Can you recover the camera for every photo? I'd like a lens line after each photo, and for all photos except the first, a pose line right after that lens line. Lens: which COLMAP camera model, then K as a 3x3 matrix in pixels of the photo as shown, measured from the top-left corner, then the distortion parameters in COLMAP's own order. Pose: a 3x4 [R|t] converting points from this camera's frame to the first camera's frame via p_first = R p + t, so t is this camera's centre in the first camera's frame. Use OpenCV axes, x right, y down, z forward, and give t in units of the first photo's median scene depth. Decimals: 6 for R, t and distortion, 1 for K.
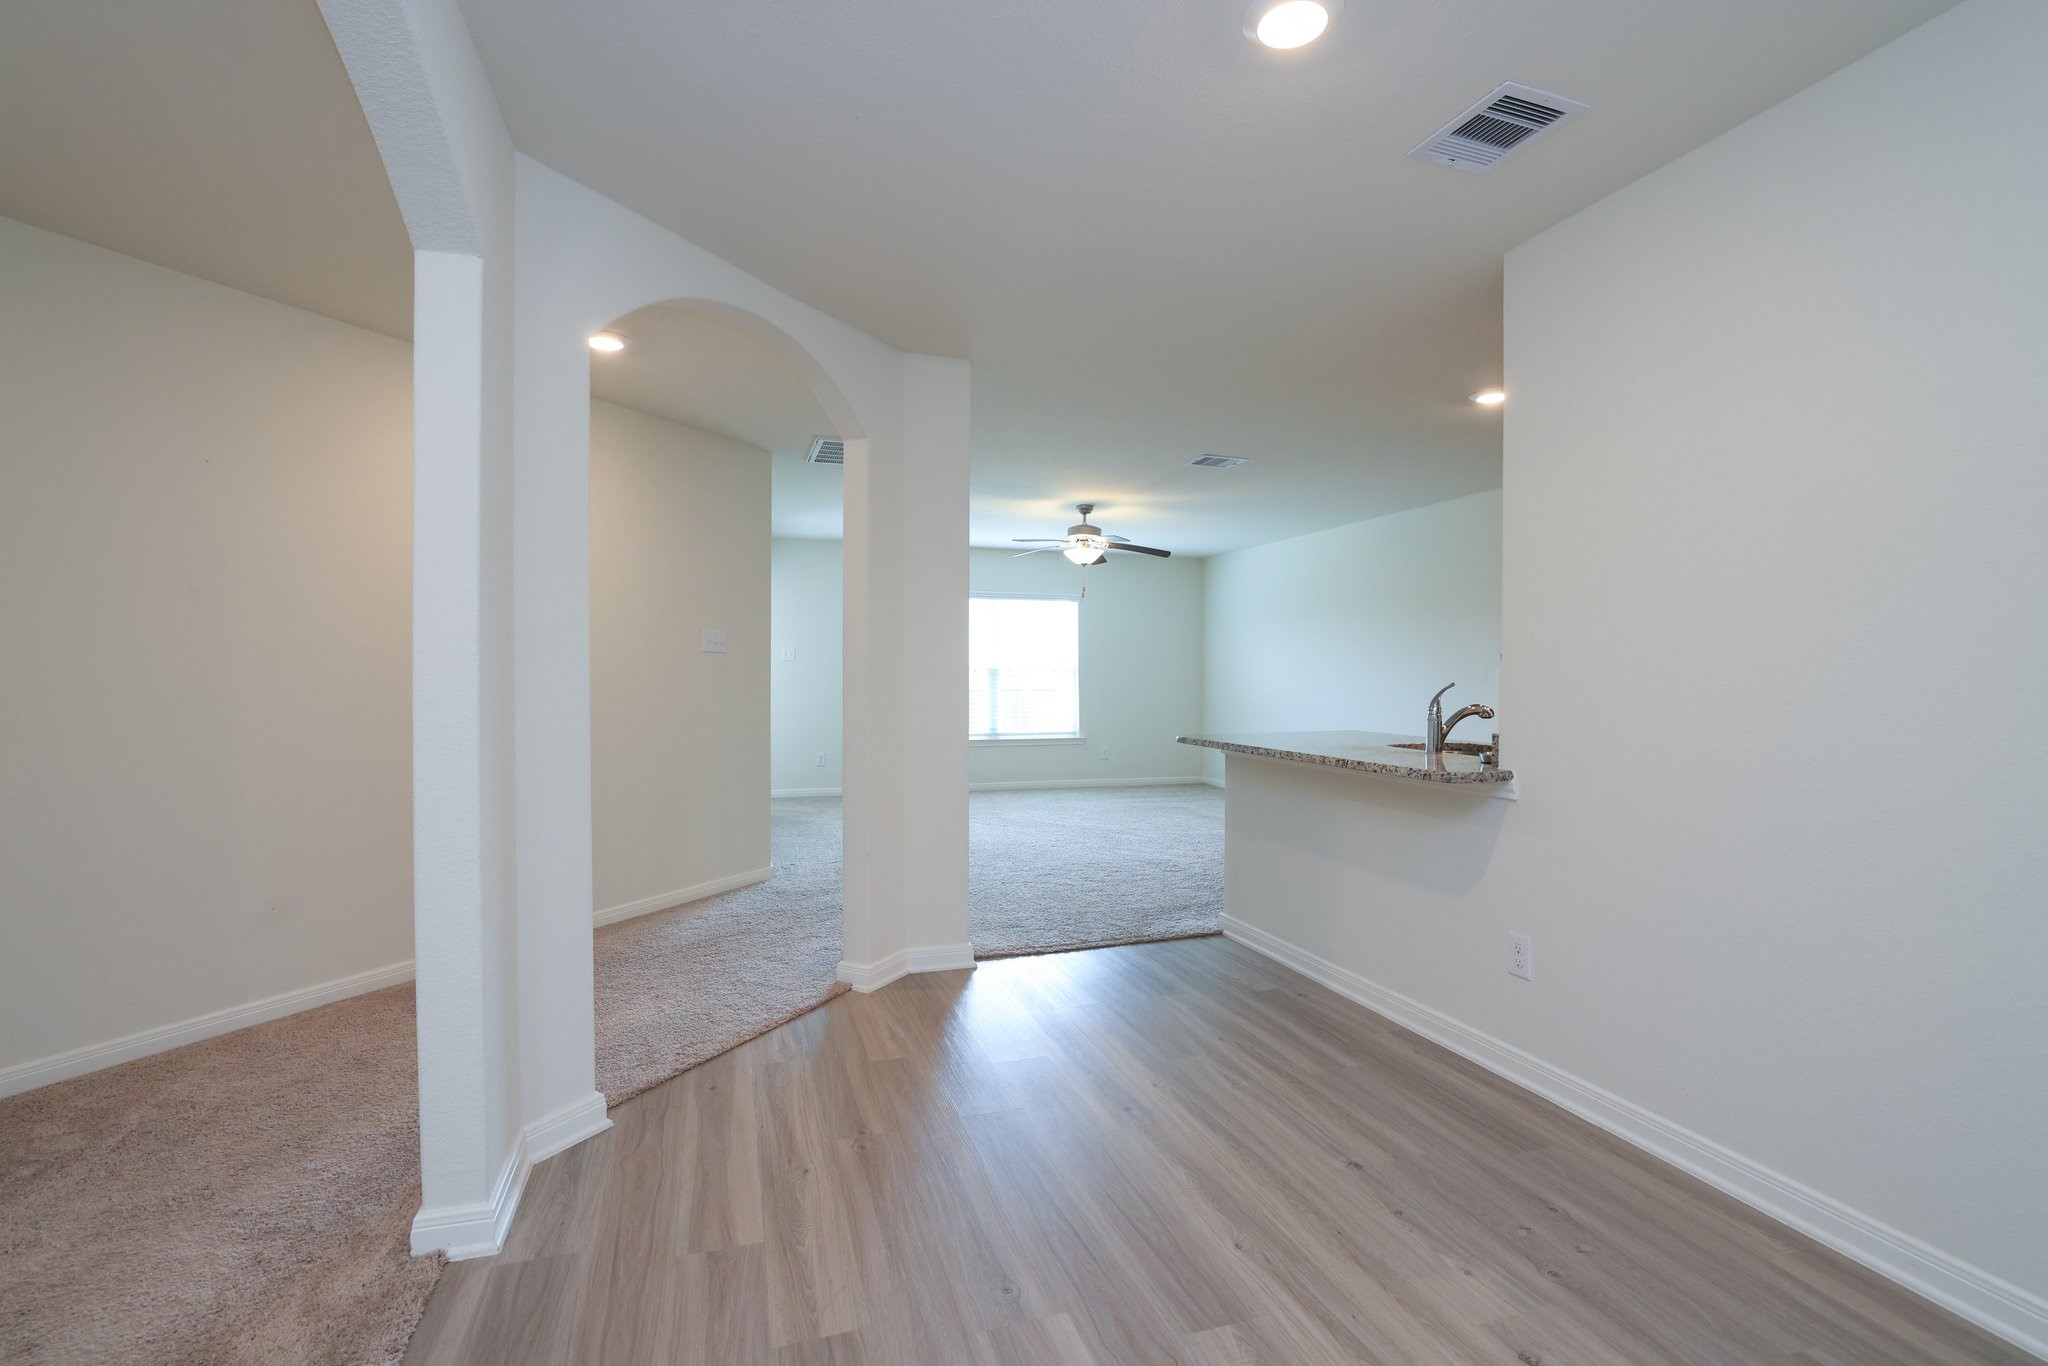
lens RADIAL K [[906.9, 0, 1015.4], [0, 906.9, 674.6], [0, 0, 1]] dist [-0.008881, 0.000986]
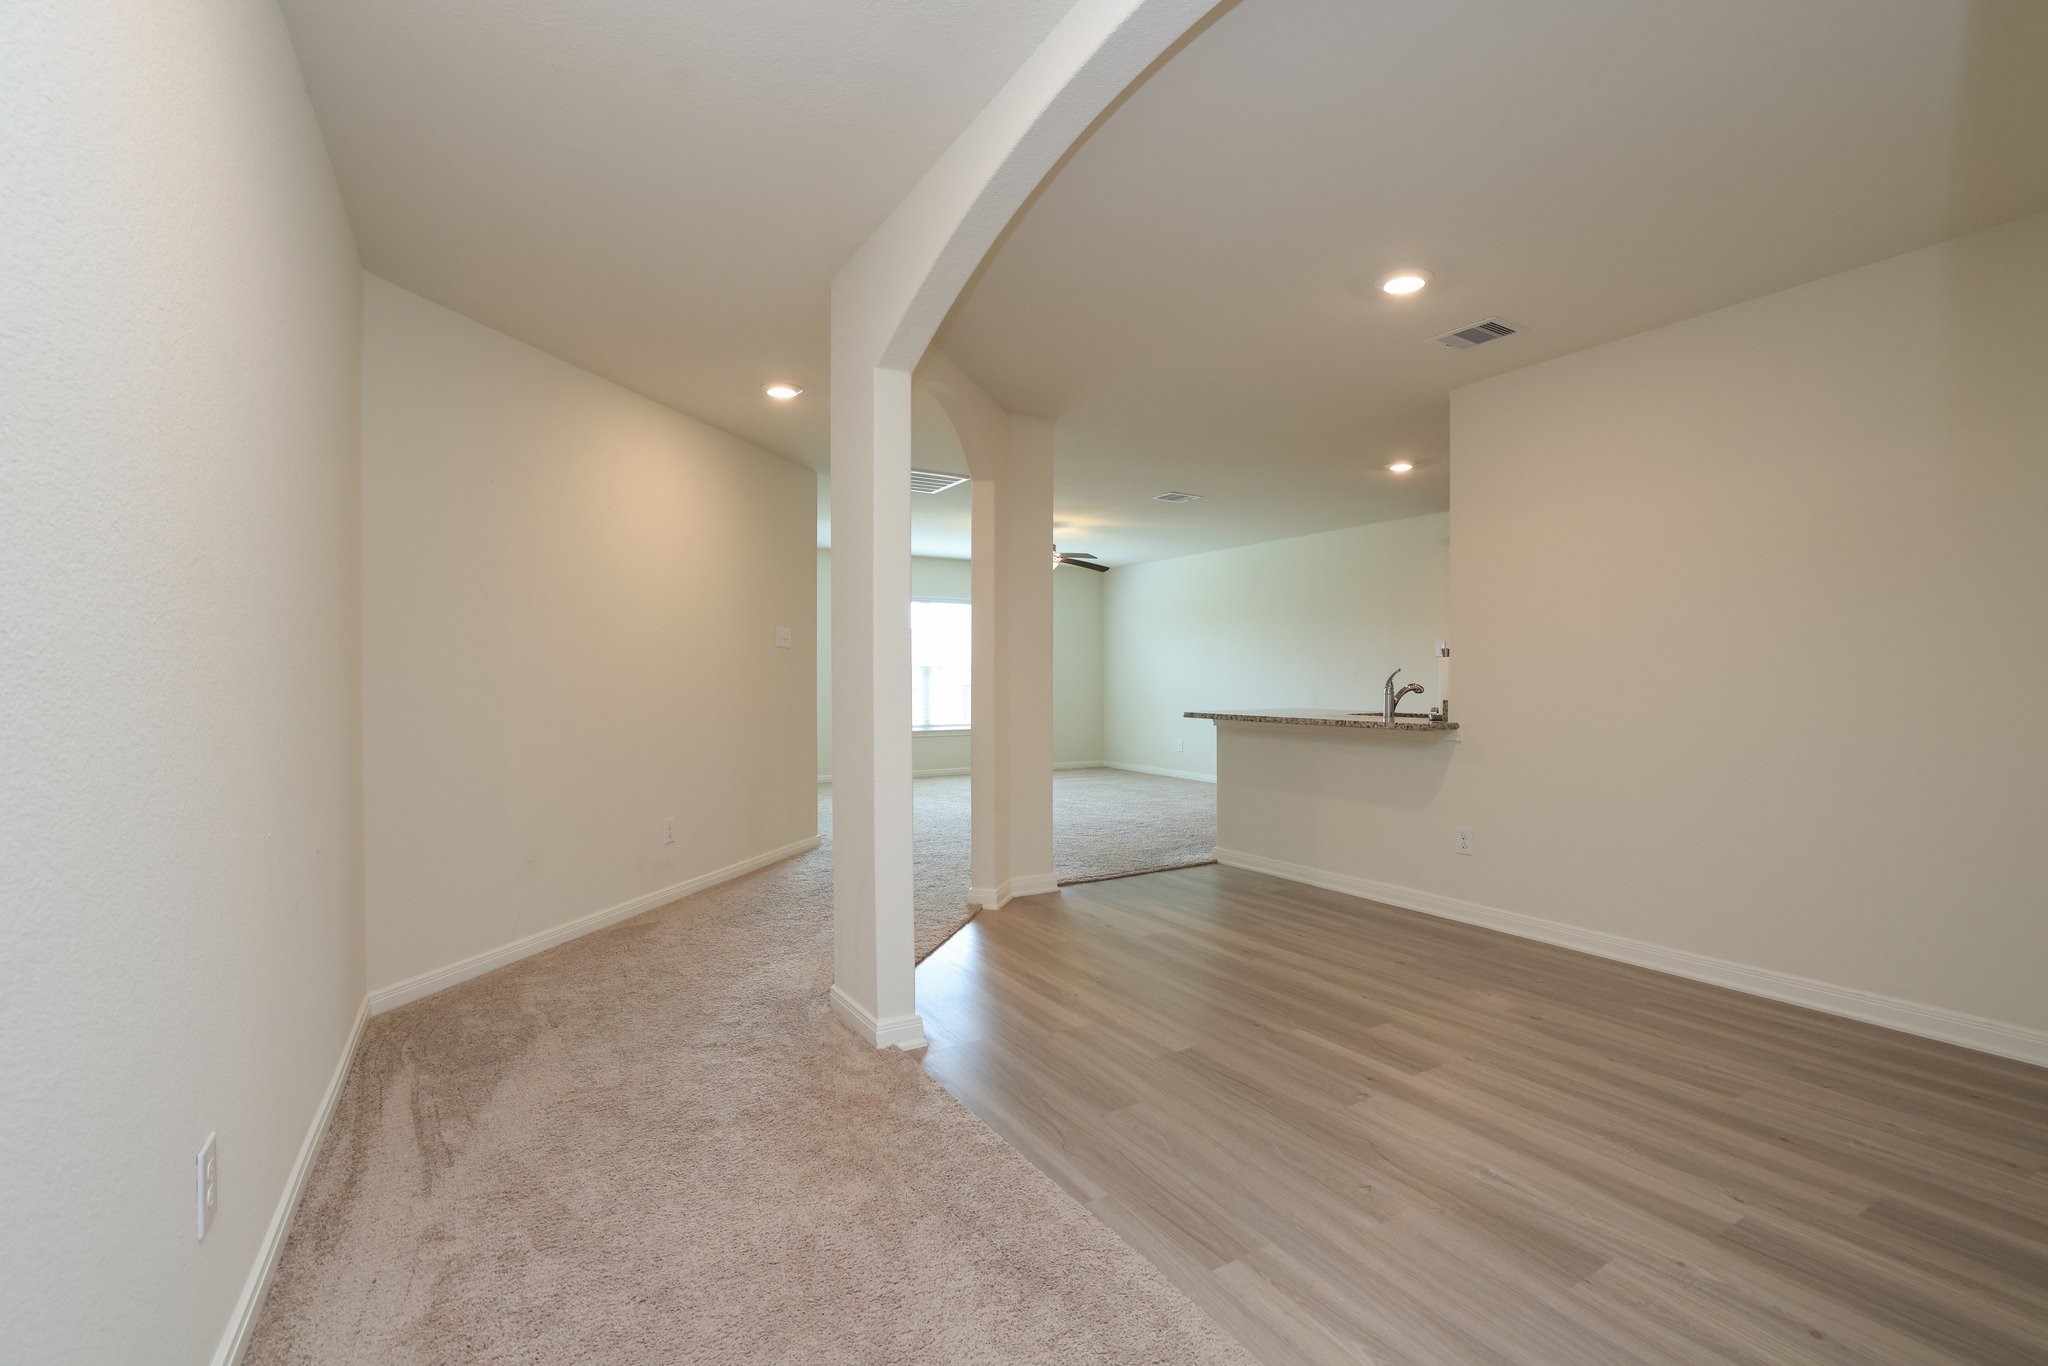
lens RADIAL K [[908.4, 0, 1032.7], [0, 908.4, 674.9], [0, 0, 1]] dist [-0.028952, 0.004805]
pose [[0.974237, -0.004376, 0.225484, -0.427894], [0.004899, 0.999986, -0.001763, 0.018922], [-0.225473, 0.002822, 0.974245, -0.290563]]
